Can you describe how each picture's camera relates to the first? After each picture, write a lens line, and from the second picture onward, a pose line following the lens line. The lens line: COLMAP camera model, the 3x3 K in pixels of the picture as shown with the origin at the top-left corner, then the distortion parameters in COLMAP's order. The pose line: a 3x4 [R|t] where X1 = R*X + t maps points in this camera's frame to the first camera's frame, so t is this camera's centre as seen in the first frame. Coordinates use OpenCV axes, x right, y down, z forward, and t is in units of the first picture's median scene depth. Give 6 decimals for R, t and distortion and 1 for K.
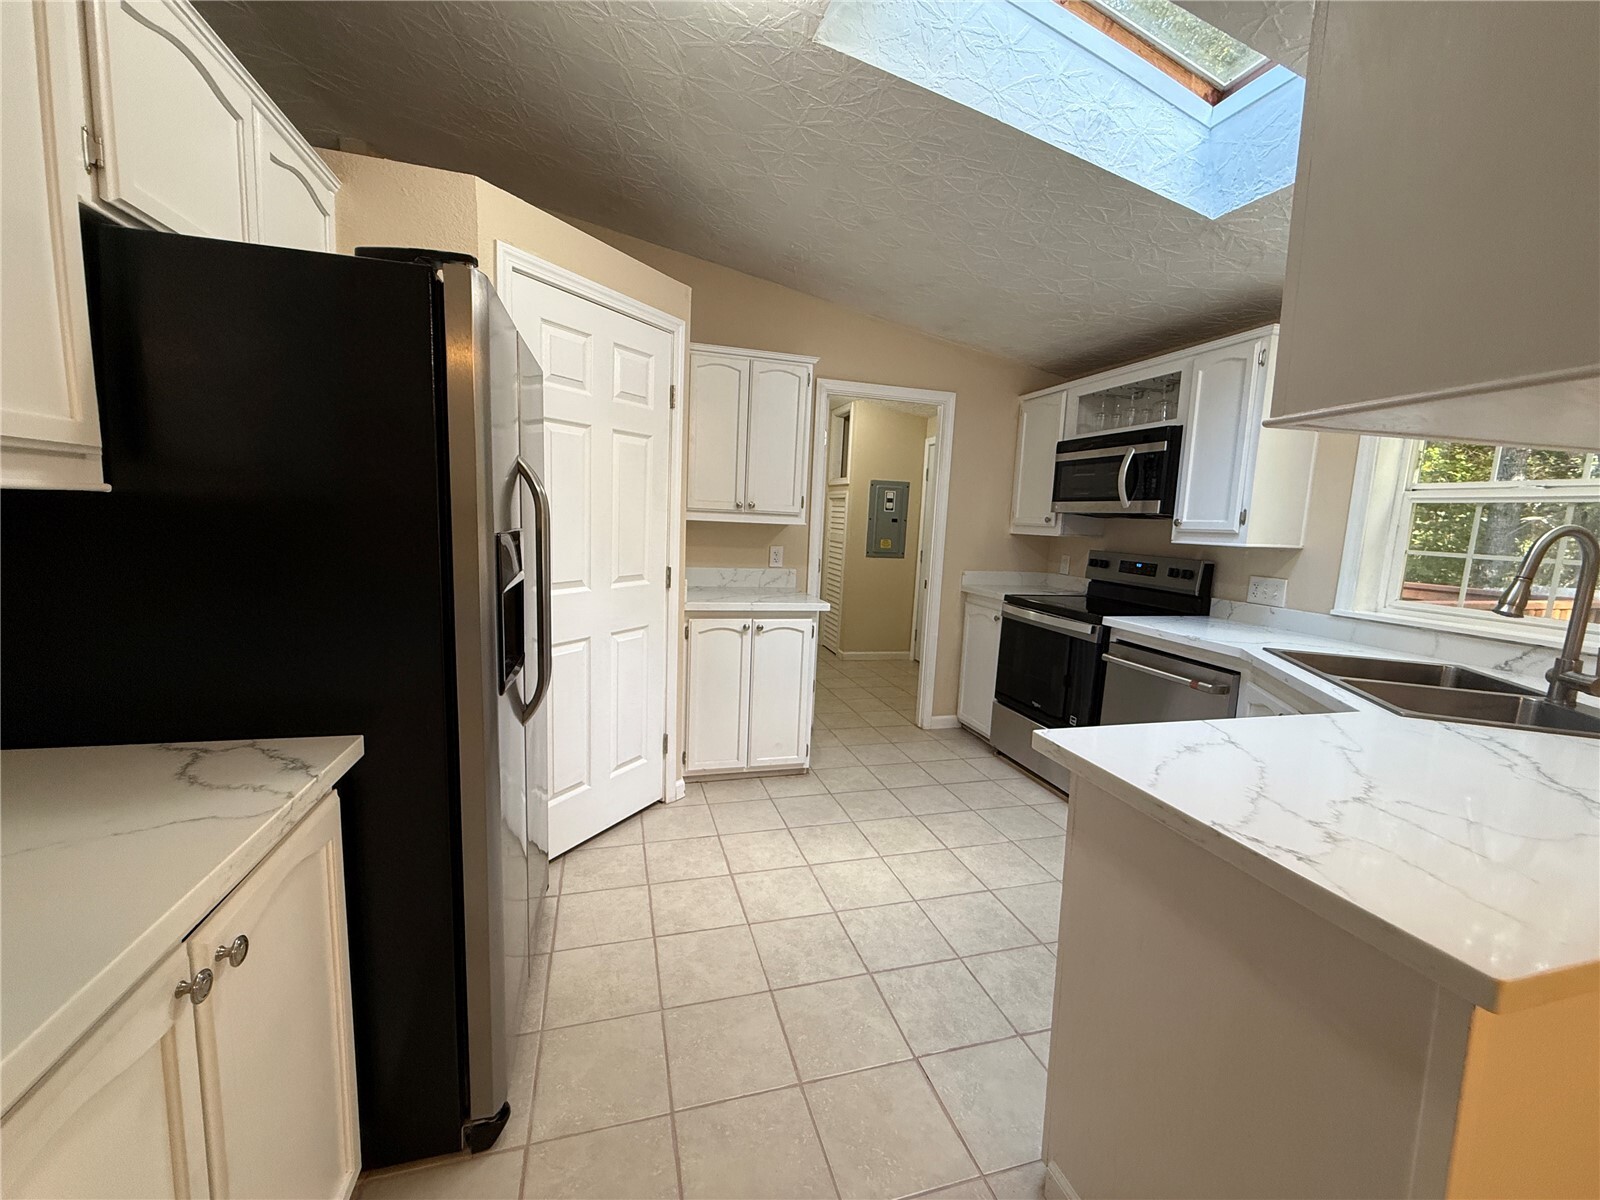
lens RADIAL K [[637.6, 0, 798.3], [0, 637.6, 600.4], [0, 0, 1]] dist [0.001443, -0.001019]
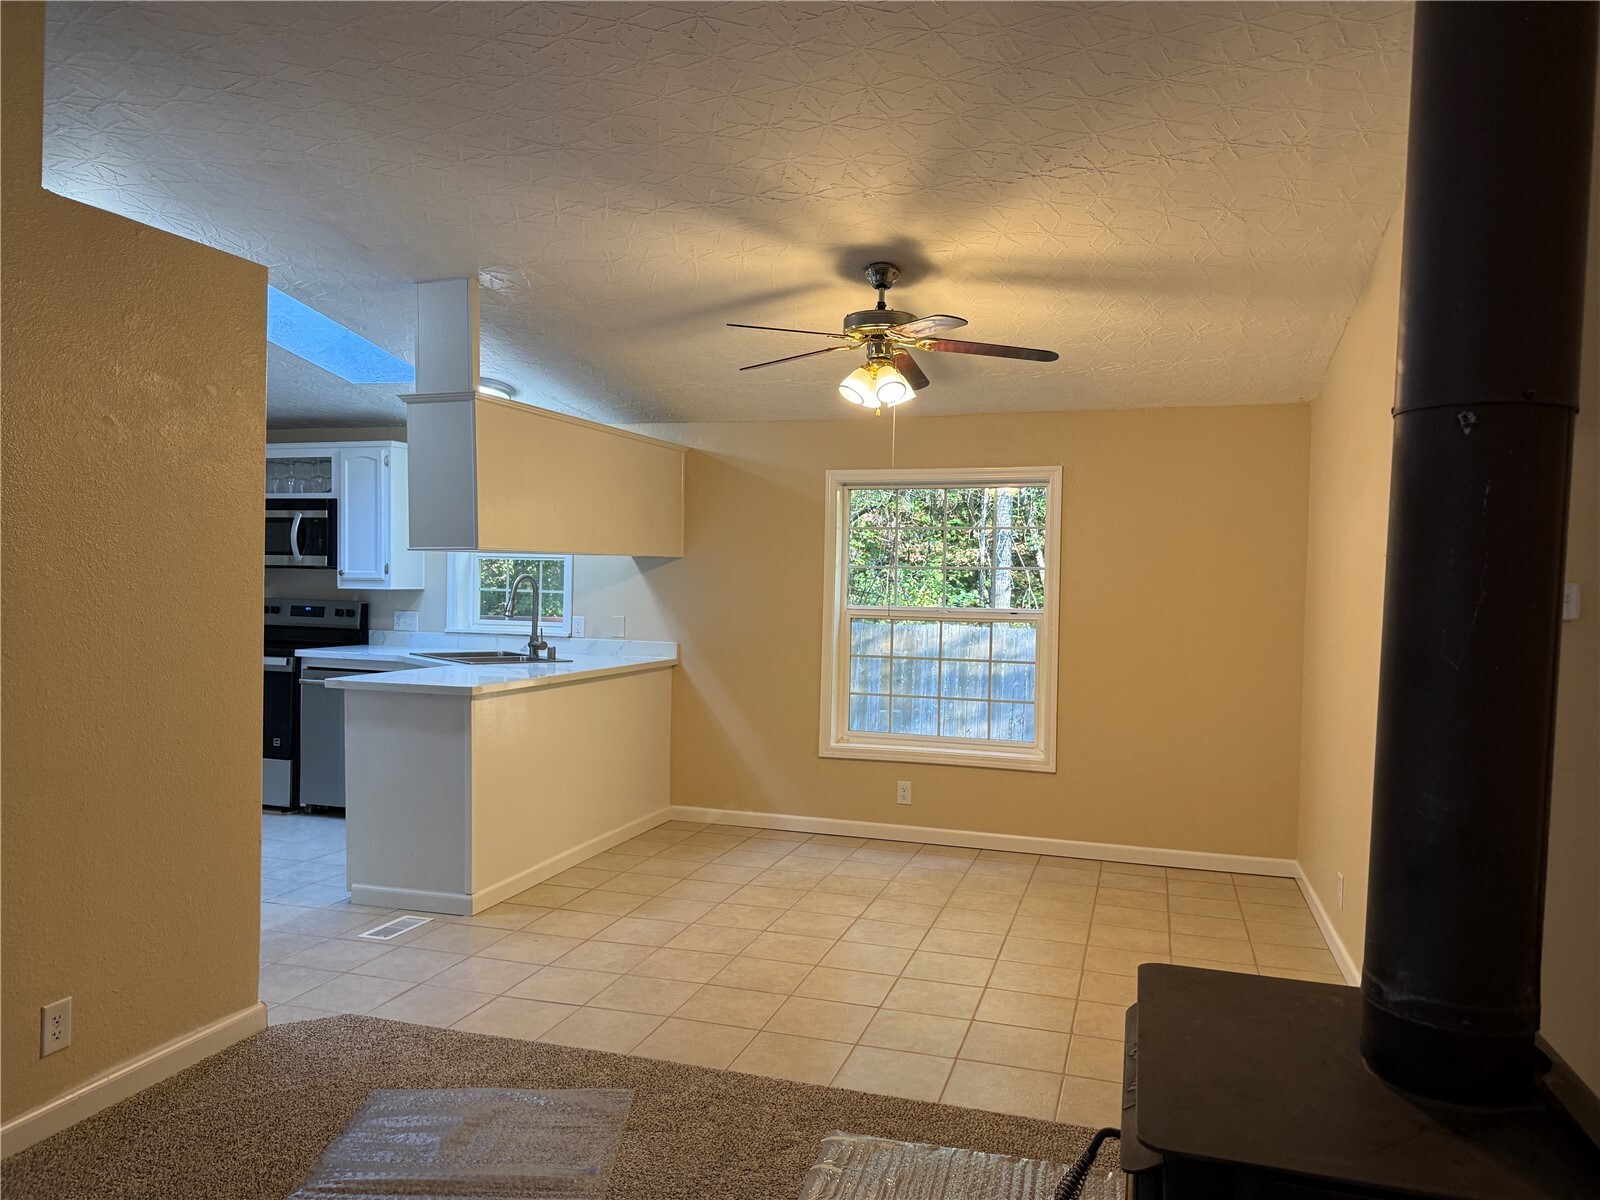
lens RADIAL K [[1113.3, 0, 800.5], [0, 1113.3, 604.7], [0, 0, 1]] dist [0.035107, -0.001581]
pose [[0.547978, -0.046858, 0.835179, -0.792014], [0.112533, 0.993483, -0.018096, 0.088330], [-0.828888, 0.103901, 0.549680, -1.009905]]
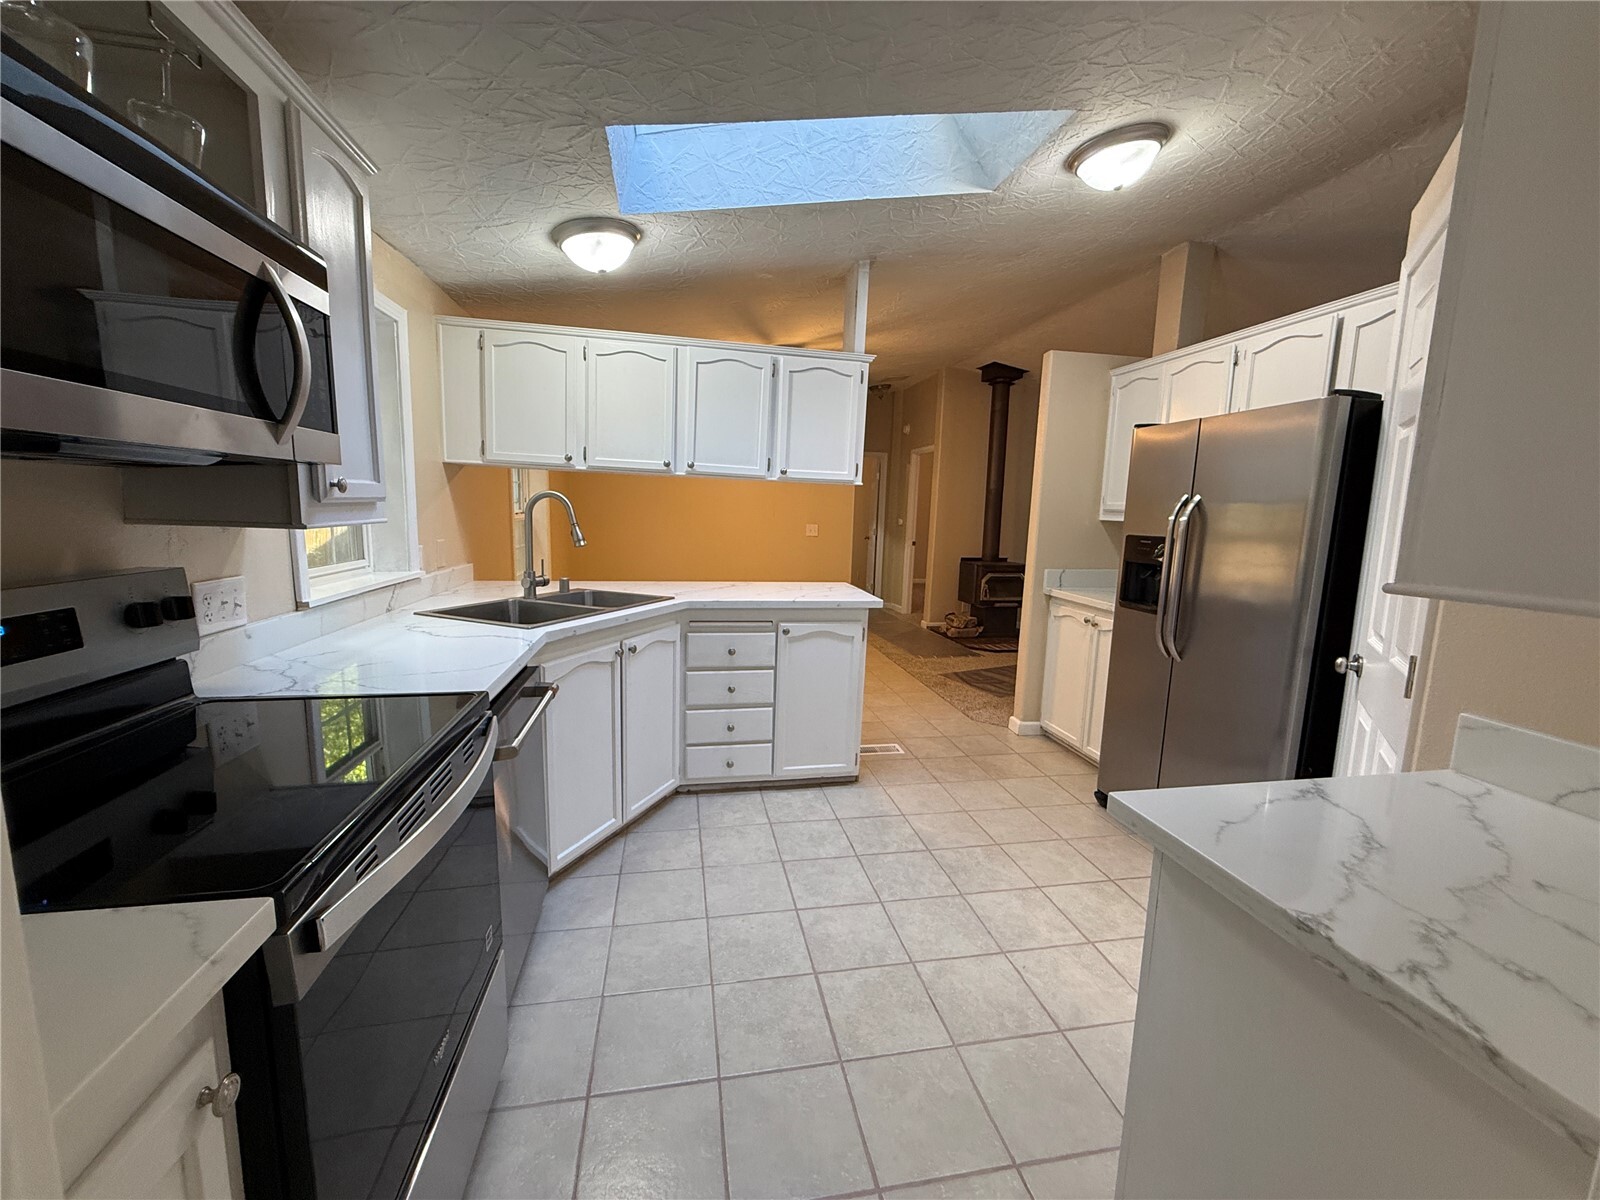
lens RADIAL K [[637.6, 0, 803.7], [0, 637.6, 594.6], [0, 0, 1]] dist [0.001443, -0.001019]
pose [[-0.993368, -0.083227, 0.079336, 0.204428], [-0.058883, 0.960859, 0.270707, -0.189223], [-0.098761, 0.264240, -0.959387, 1.419000]]
